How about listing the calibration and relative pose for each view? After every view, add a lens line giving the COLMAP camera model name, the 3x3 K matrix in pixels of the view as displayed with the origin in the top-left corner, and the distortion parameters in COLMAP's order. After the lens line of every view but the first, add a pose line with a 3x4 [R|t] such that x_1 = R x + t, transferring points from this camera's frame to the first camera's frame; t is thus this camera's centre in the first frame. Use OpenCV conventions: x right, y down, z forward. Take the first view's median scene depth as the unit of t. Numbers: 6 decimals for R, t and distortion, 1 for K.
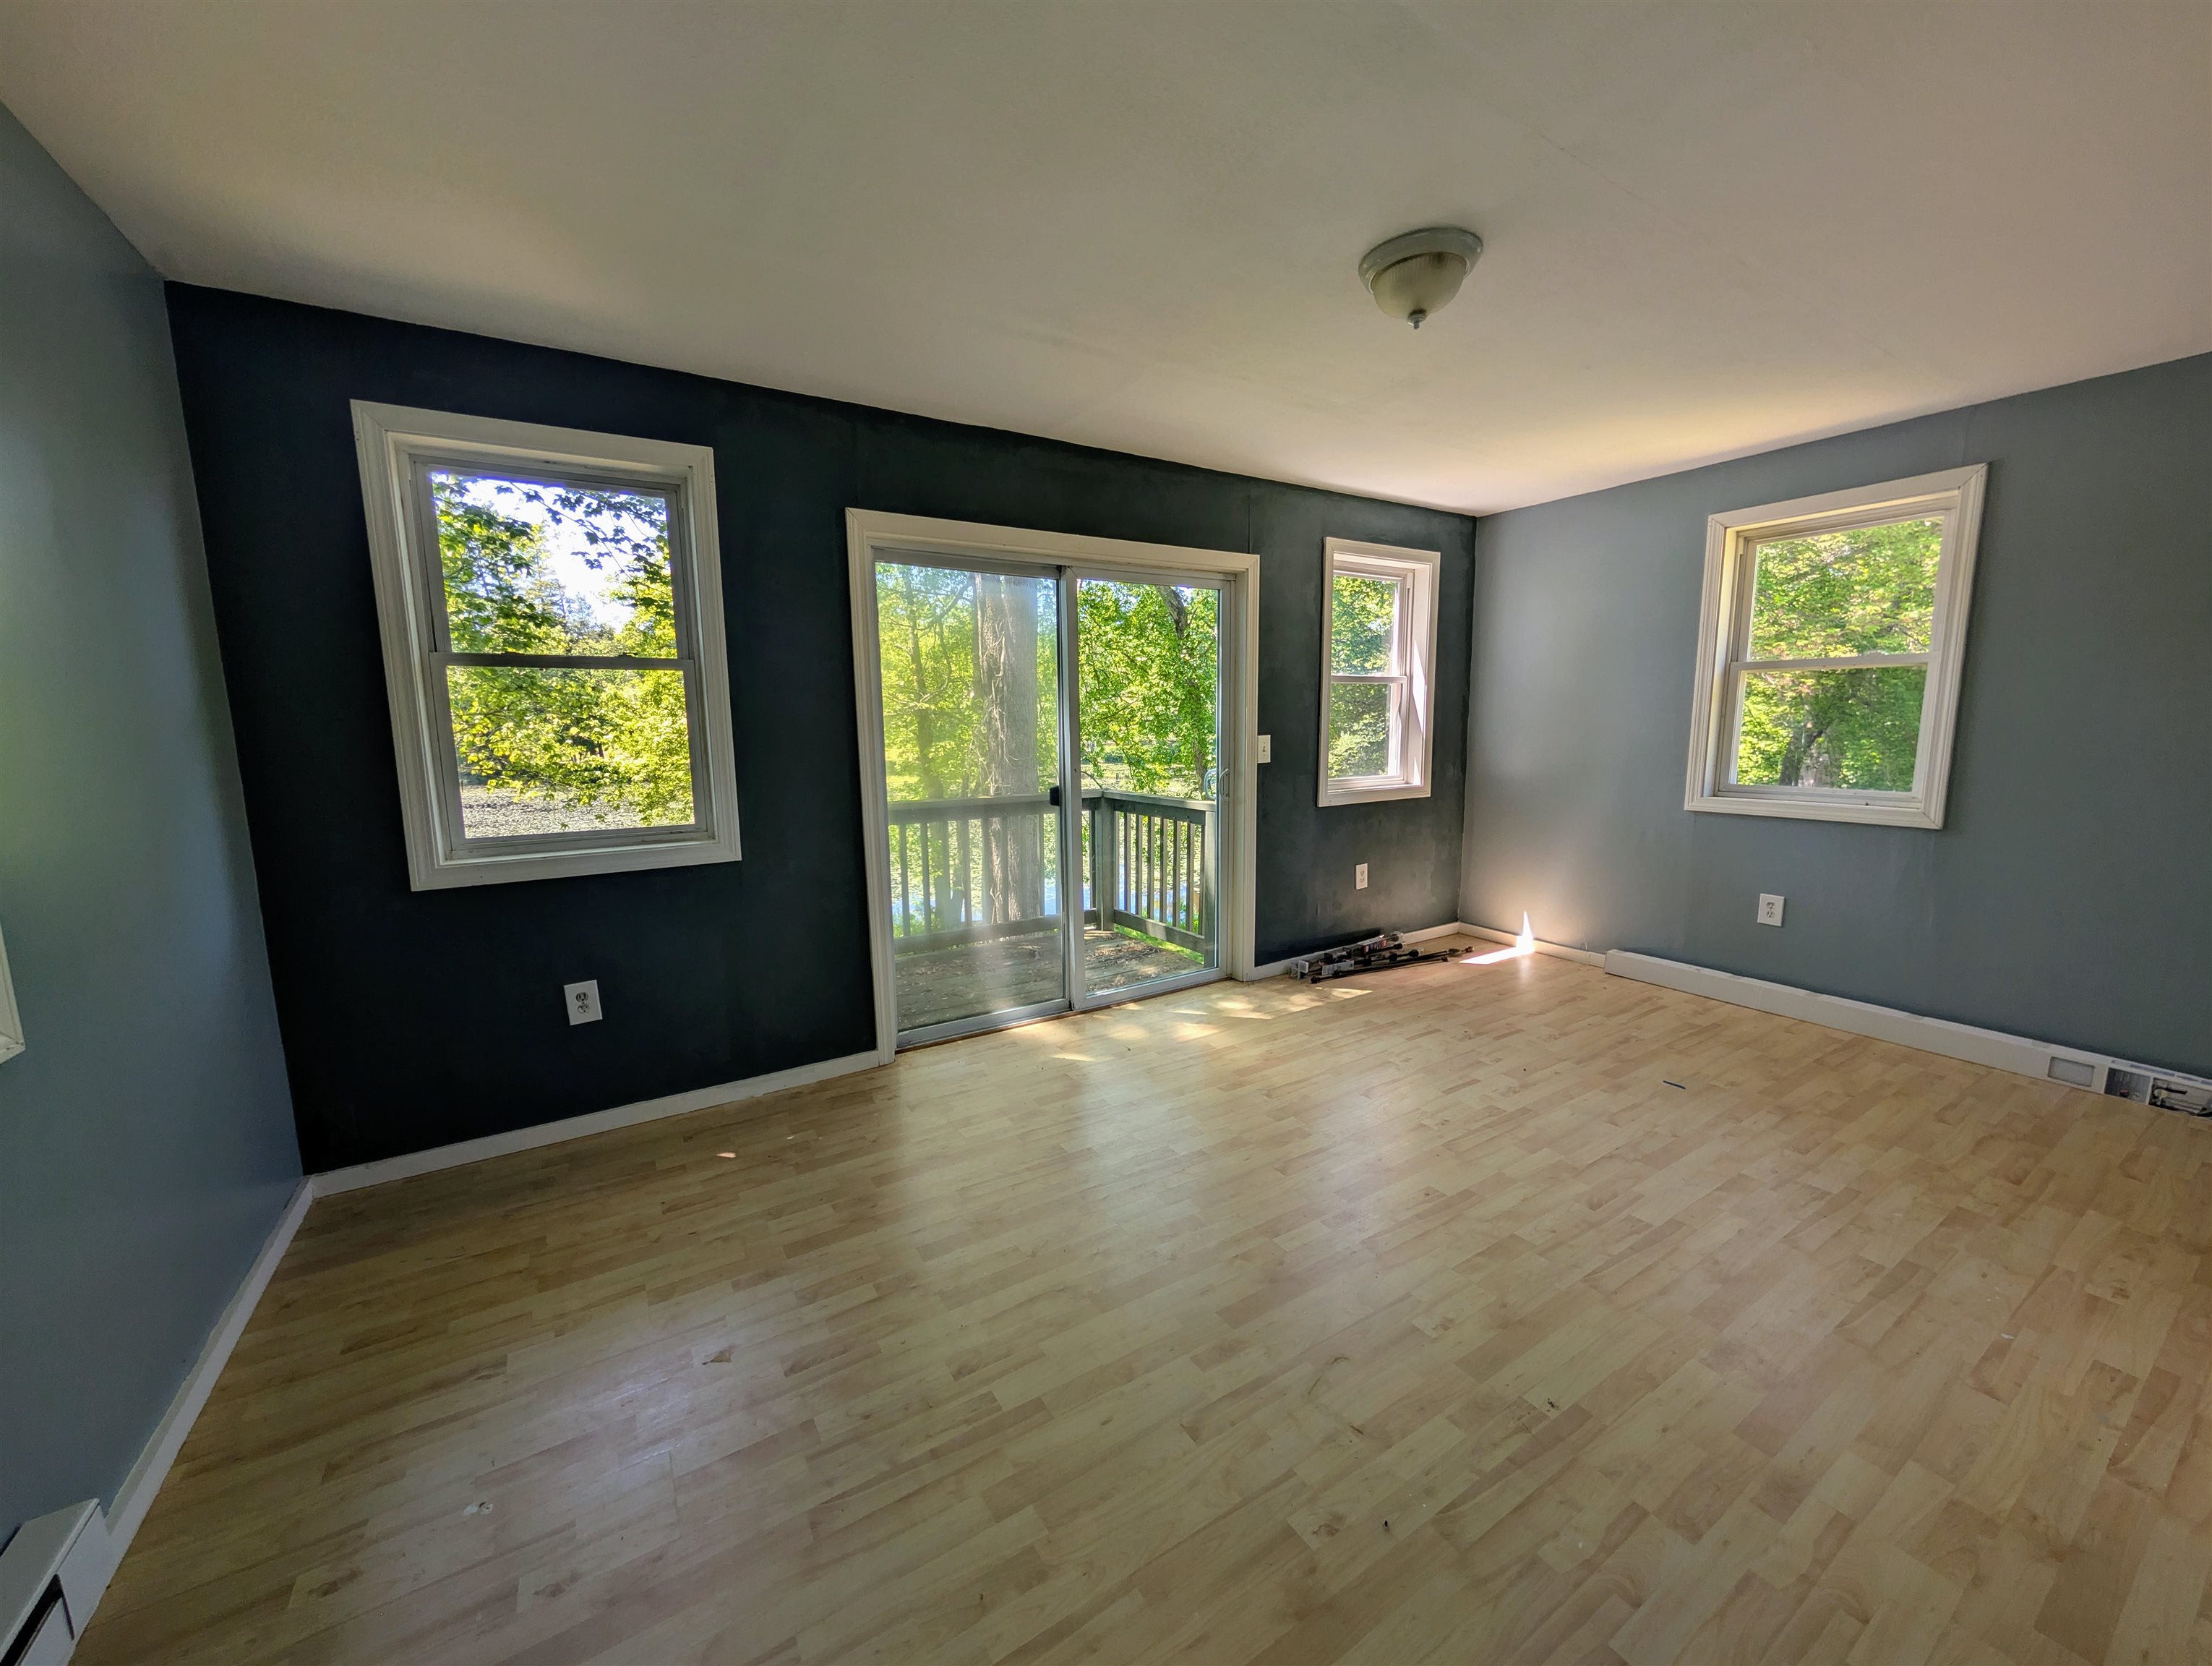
lens RADIAL K [[837.9, 0, 1099.6], [0, 837.9, 841.6], [0, 0, 1]] dist [0.000632, 0.000336]
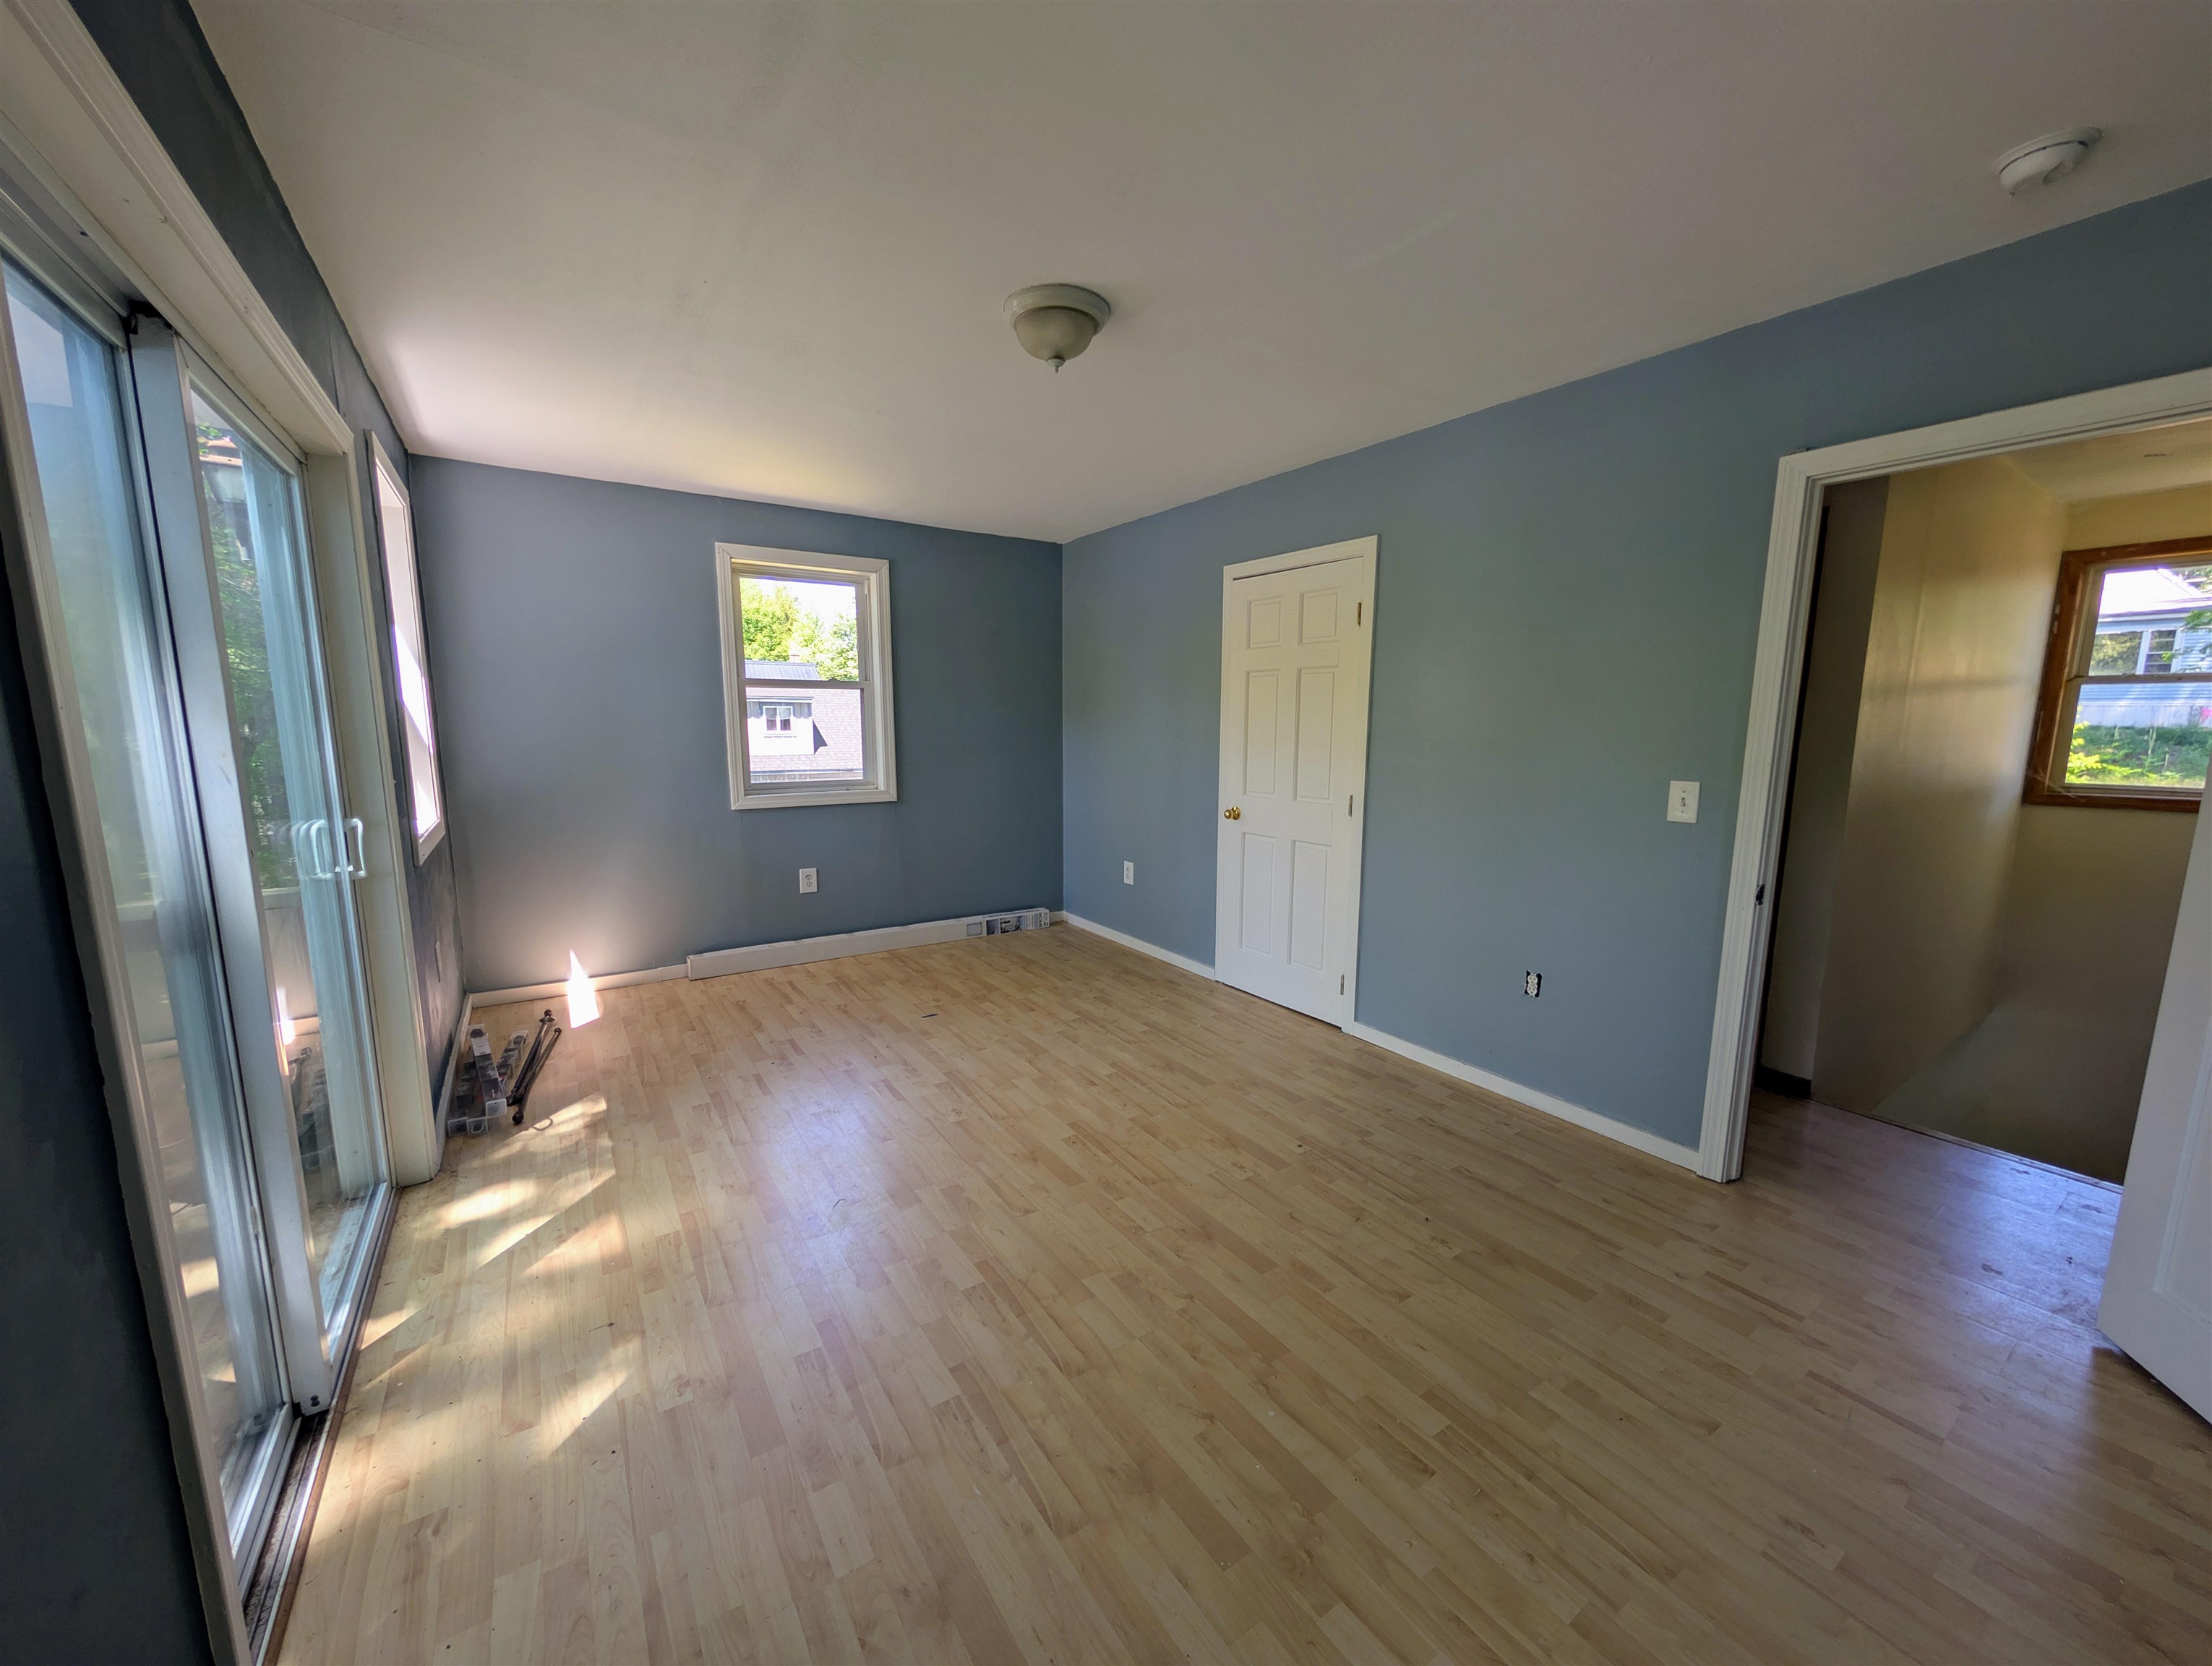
lens RADIAL K [[837.9, 0, 1099.4], [0, 837.9, 847.4], [0, 0, 1]] dist [0.000632, 0.000336]
pose [[-0.034505, -0.142379, 0.989211, -0.542458], [0.141832, 0.979084, 0.145869, -0.108299], [-0.989289, 0.145335, -0.013590, 0.727349]]
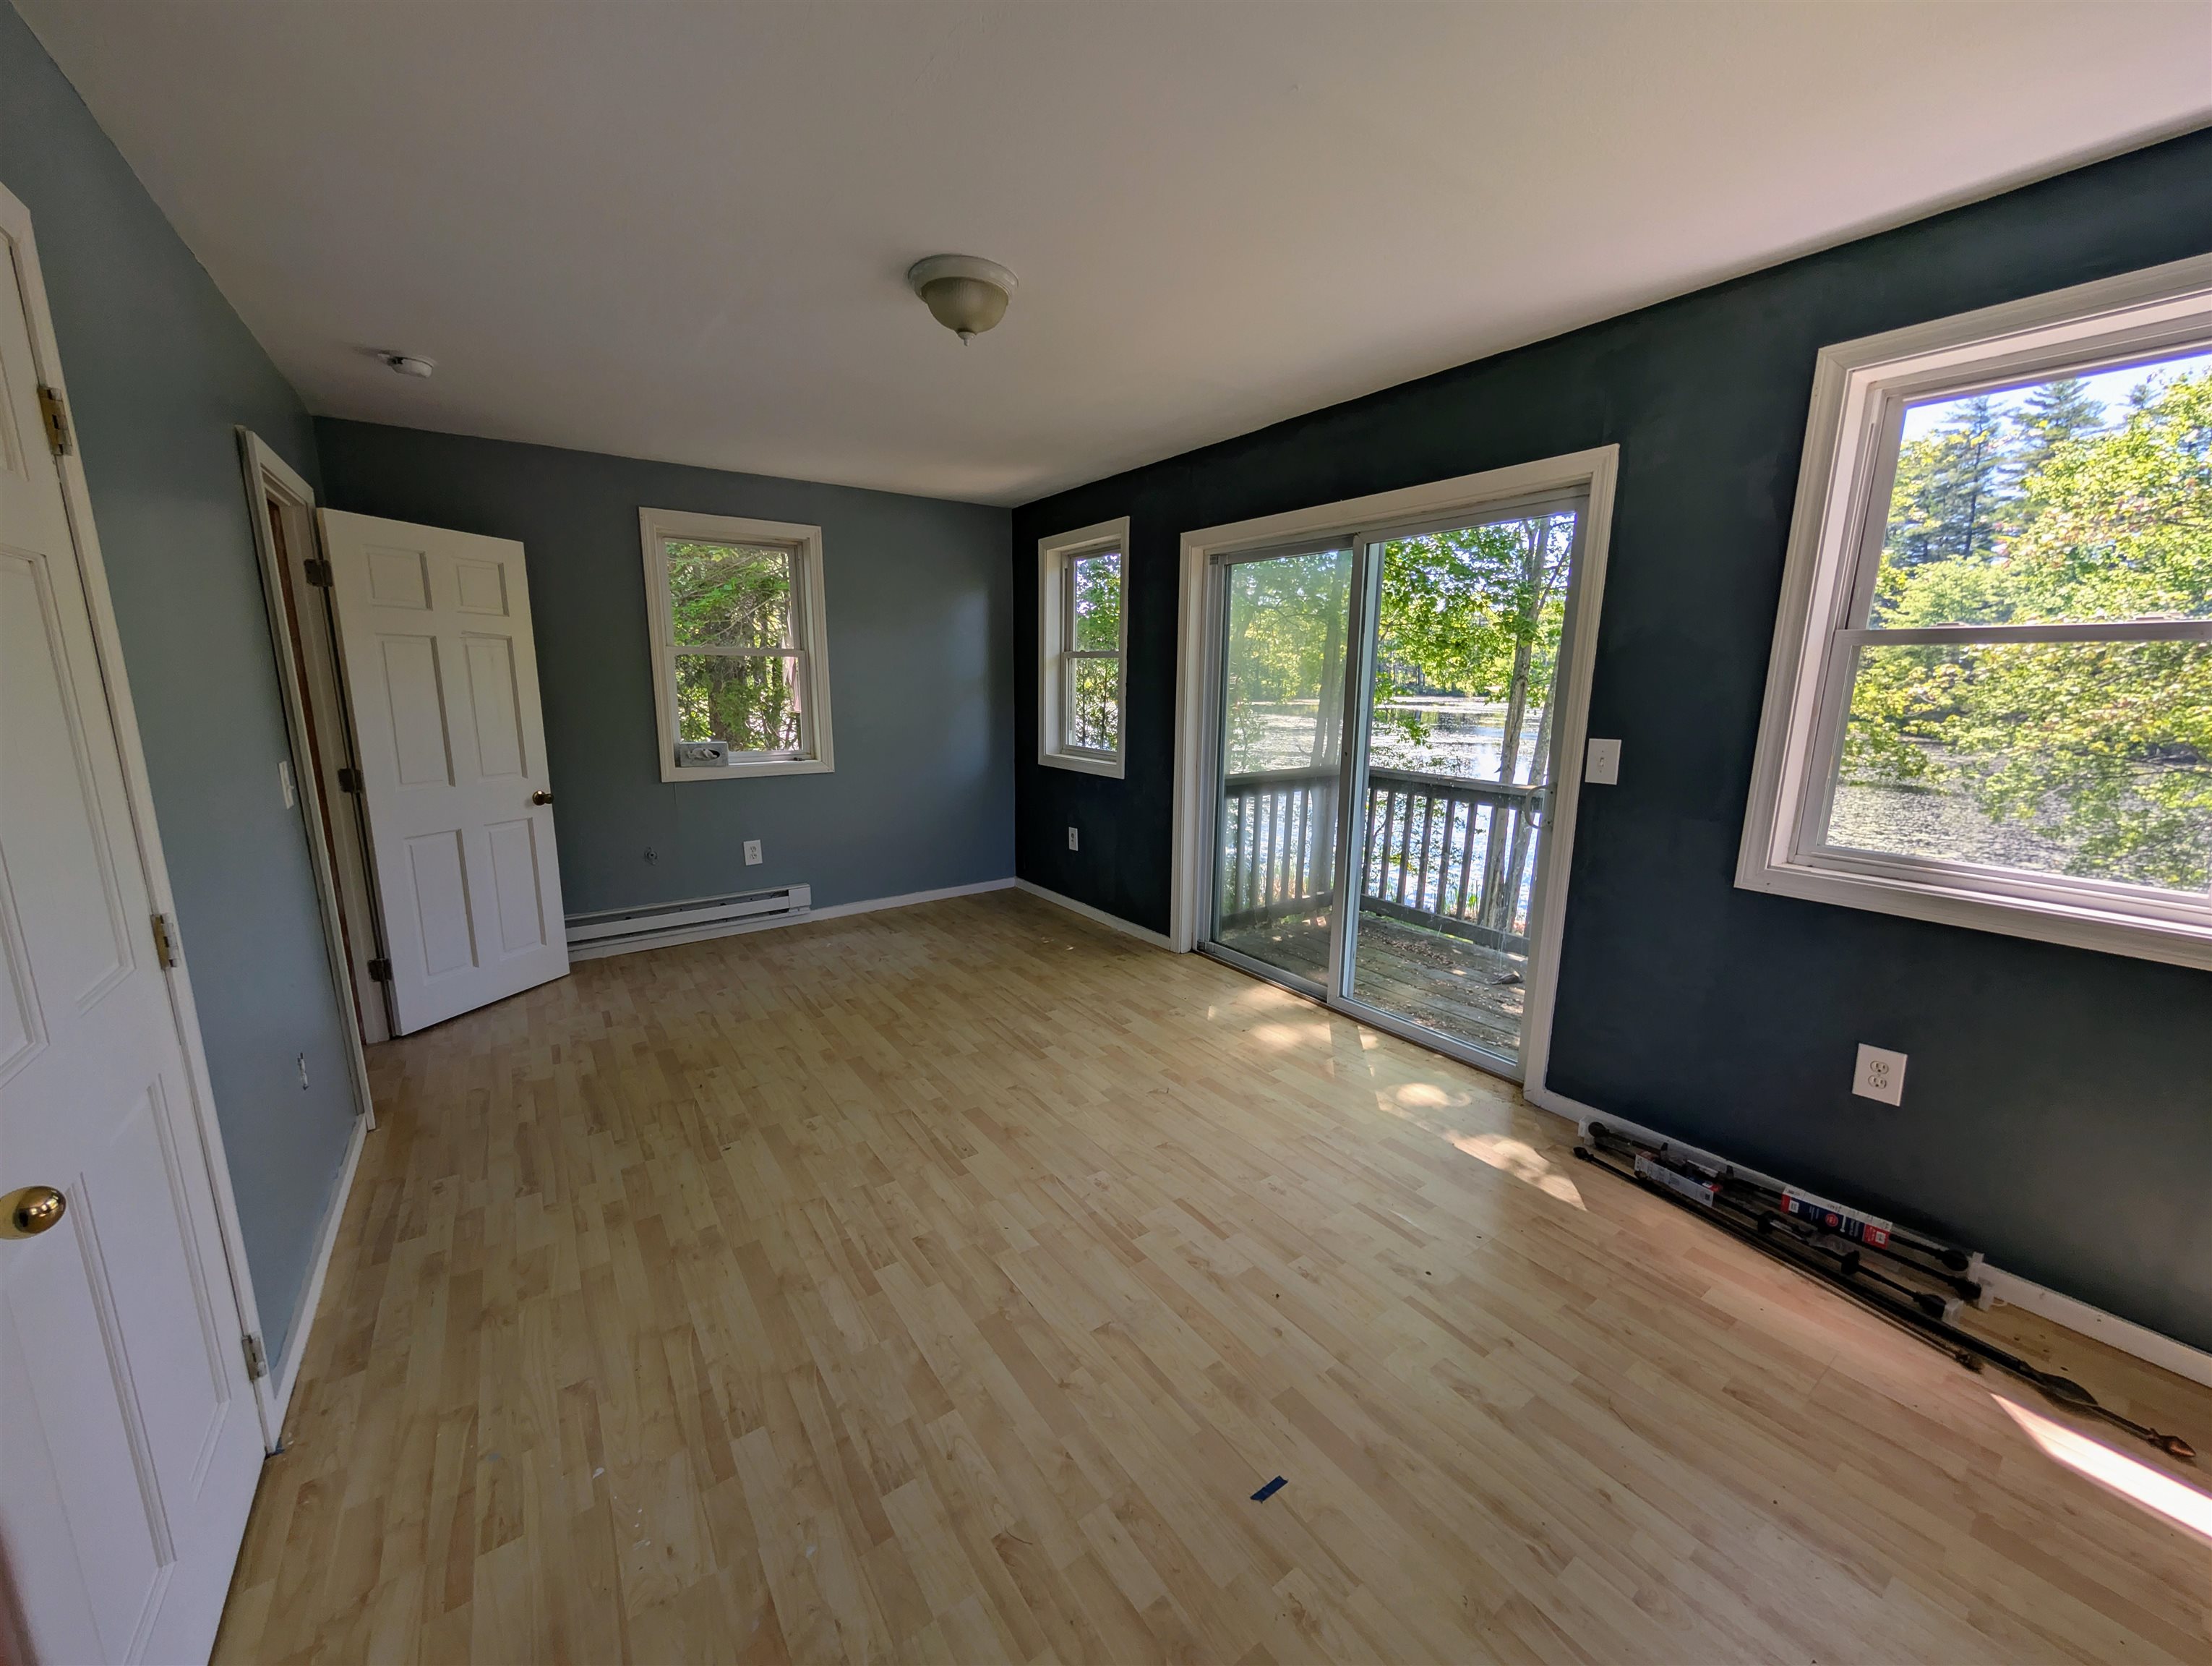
lens RADIAL K [[837.9, 0, 1098.2], [0, 837.9, 841.1], [0, 0, 1]] dist [0.000632, 0.000336]
pose [[0.053395, 0.209508, -0.976348, 1.085865], [-0.152121, 0.968038, 0.199405, -0.165061], [0.986918, 0.137876, 0.083559, 0.807414]]
